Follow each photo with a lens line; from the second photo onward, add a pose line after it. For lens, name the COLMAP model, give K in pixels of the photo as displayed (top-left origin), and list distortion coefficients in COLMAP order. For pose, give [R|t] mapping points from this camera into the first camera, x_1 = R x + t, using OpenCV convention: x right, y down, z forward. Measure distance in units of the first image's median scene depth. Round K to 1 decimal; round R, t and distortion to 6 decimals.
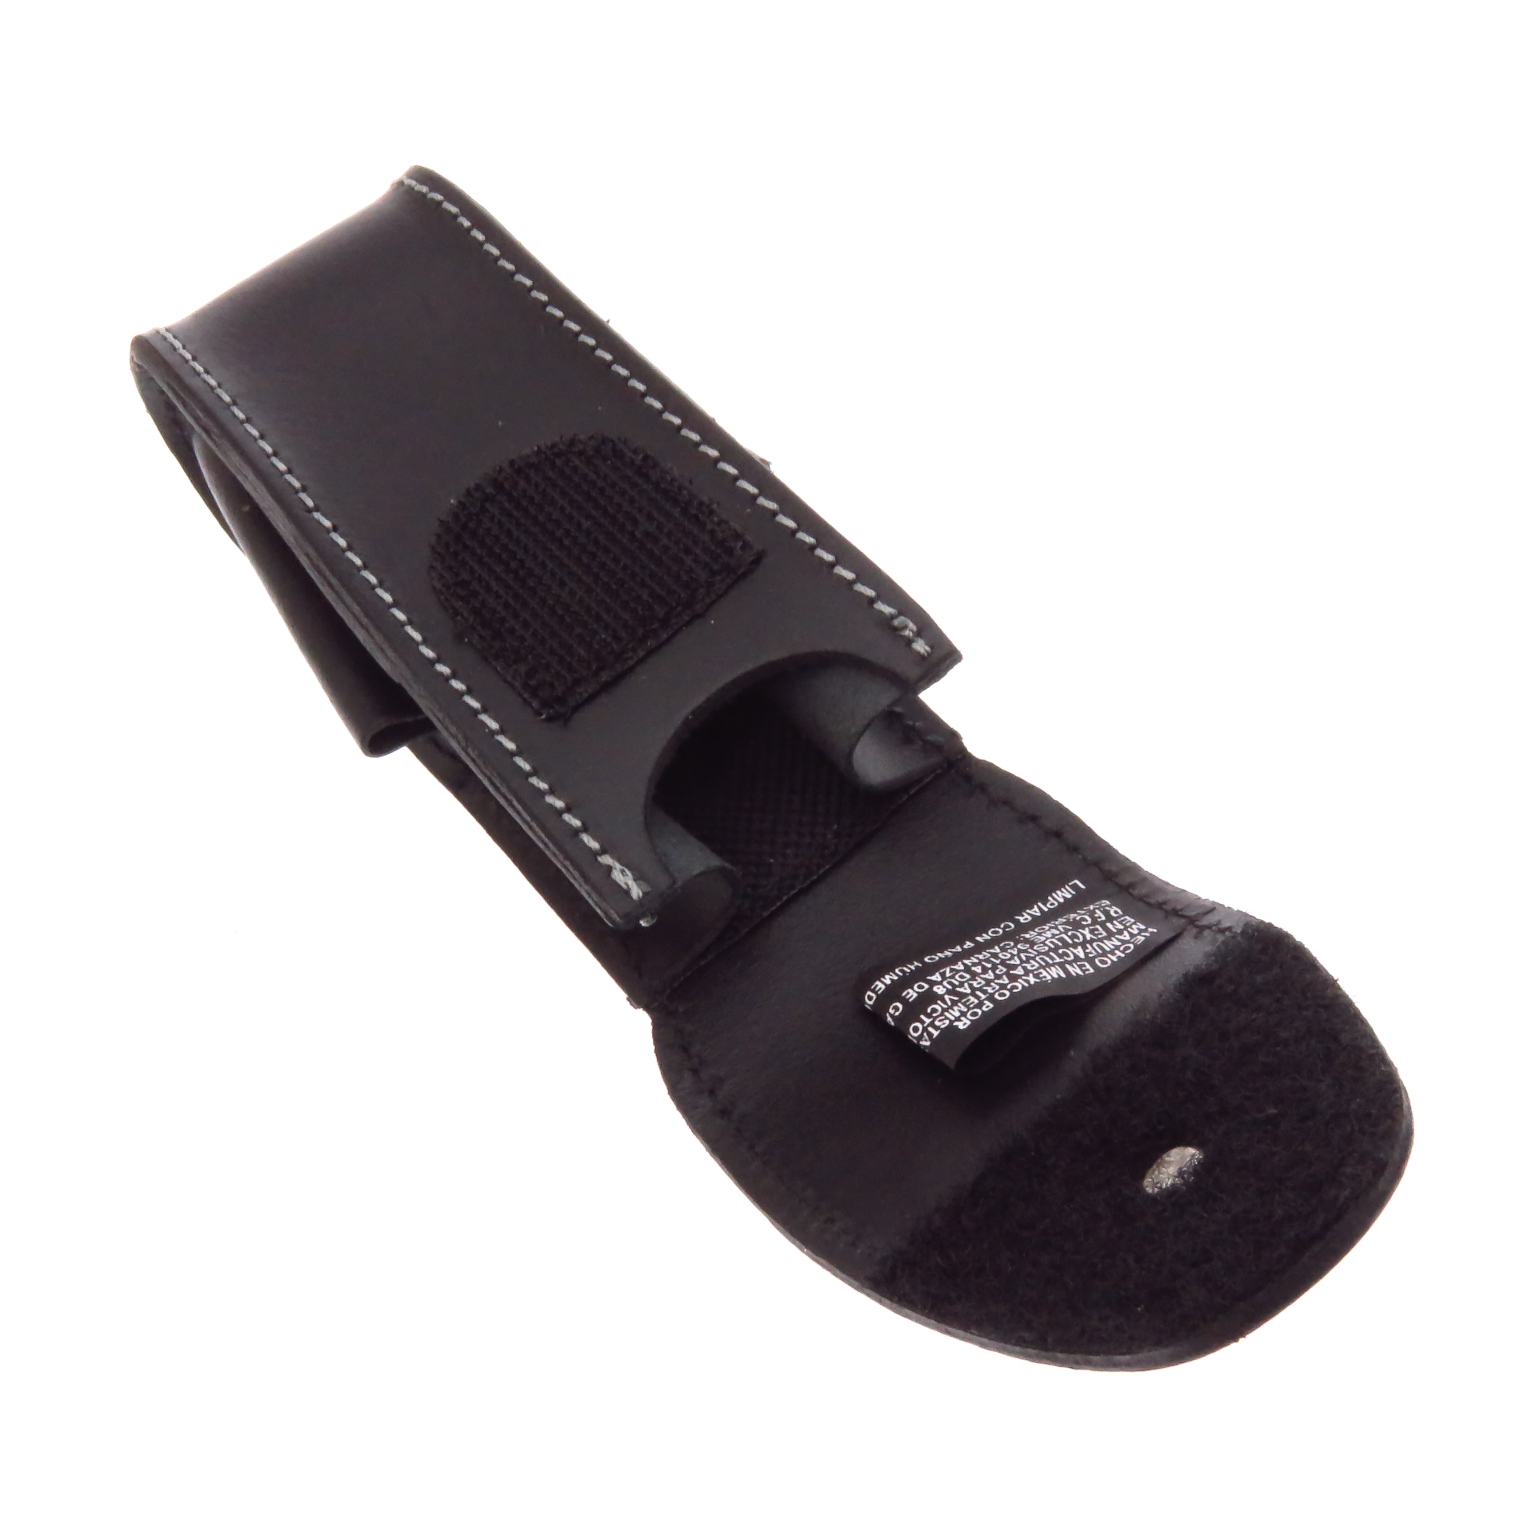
lens RADIAL K [[2885.5, 0, 768.0], [0, 2885.5, 768.0], [0, 0, 1]] dist [0.052015, -1.495720]
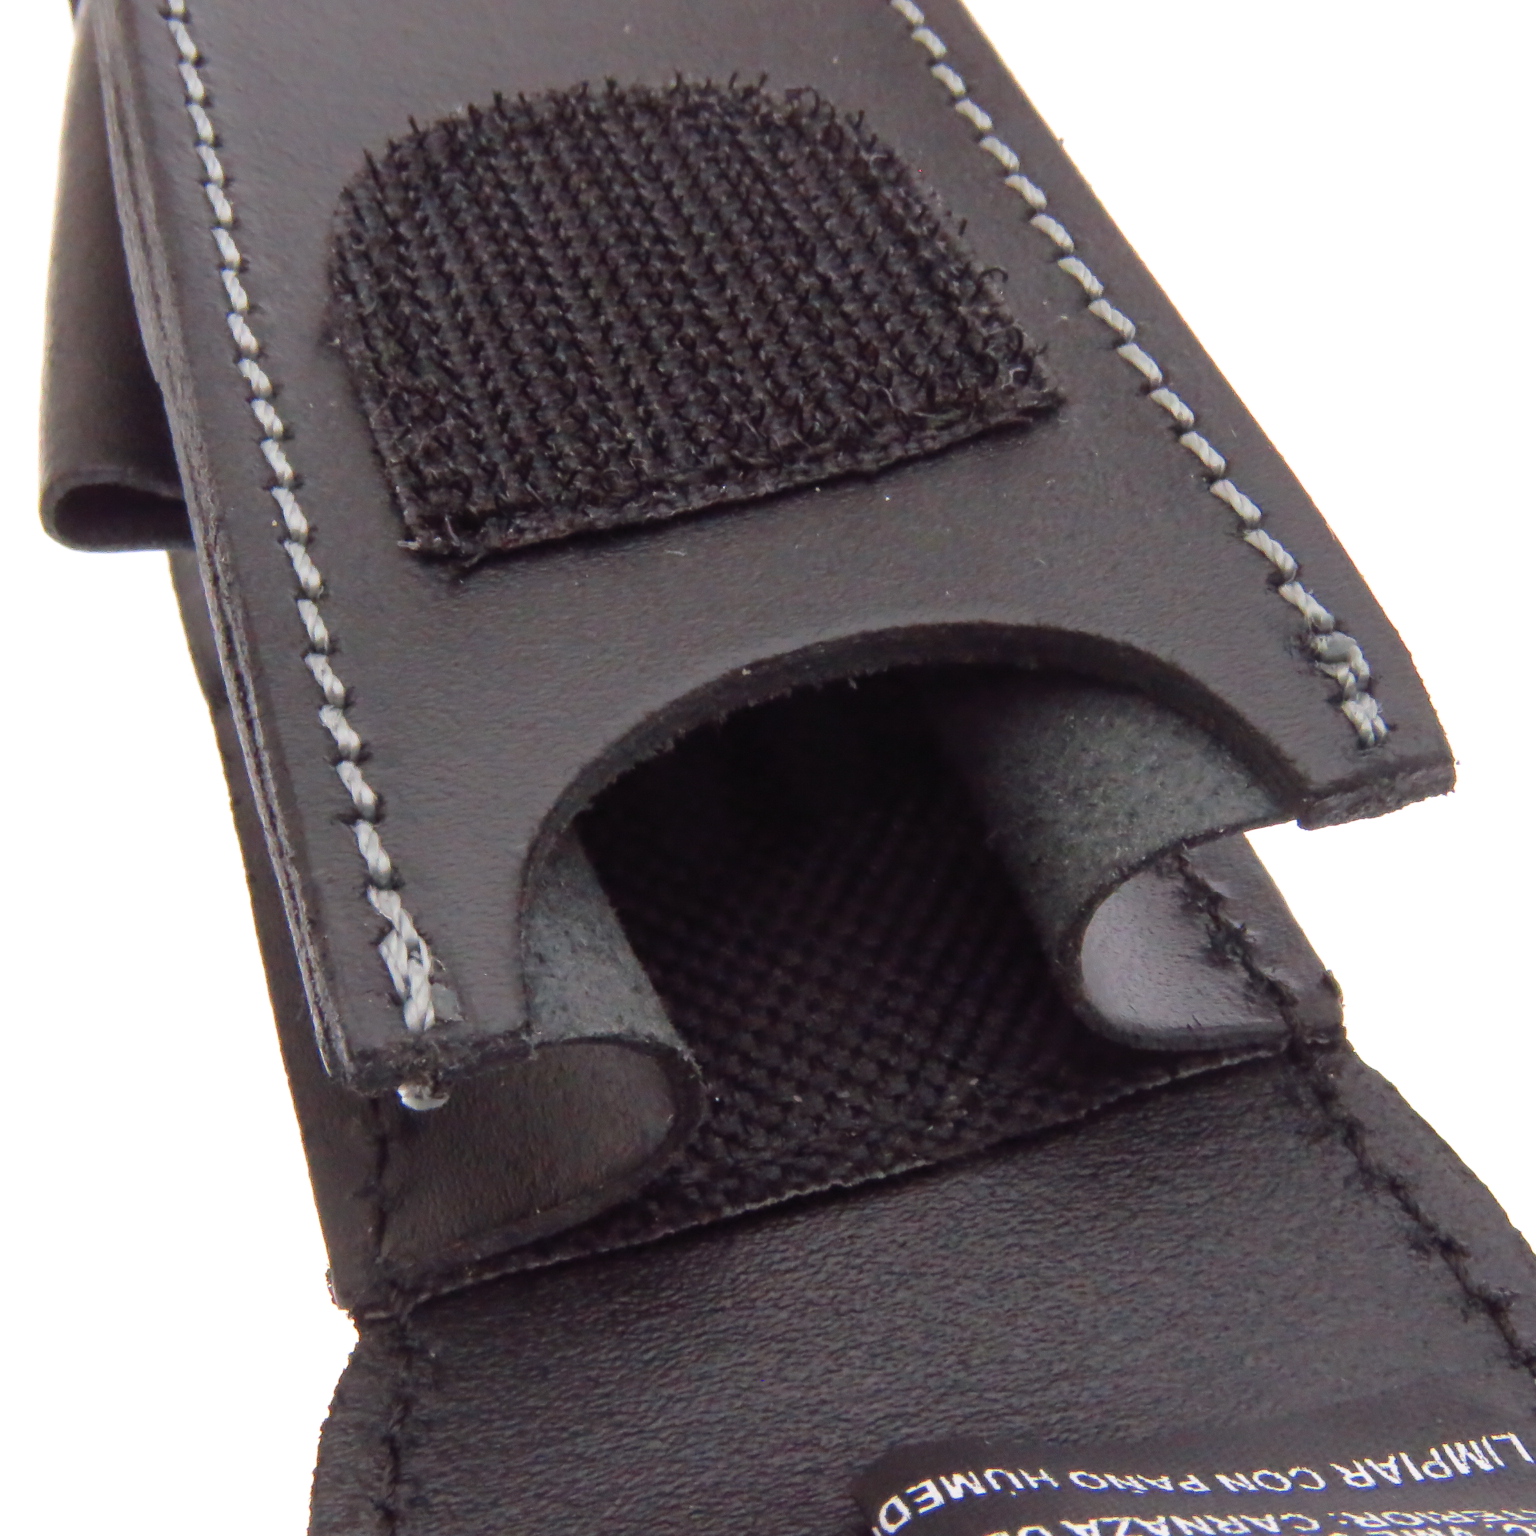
lens RADIAL K [[2885.5, 0, 768.0], [0, 2885.5, 768.0], [0, 0, 1]] dist [0.052015, -1.495720]
pose [[0.921576, 0.379464, -0.081888, 0.013303], [-0.386726, 0.915780, -0.108581, 0.035687], [0.033789, 0.131733, 0.990709, 0.598783]]
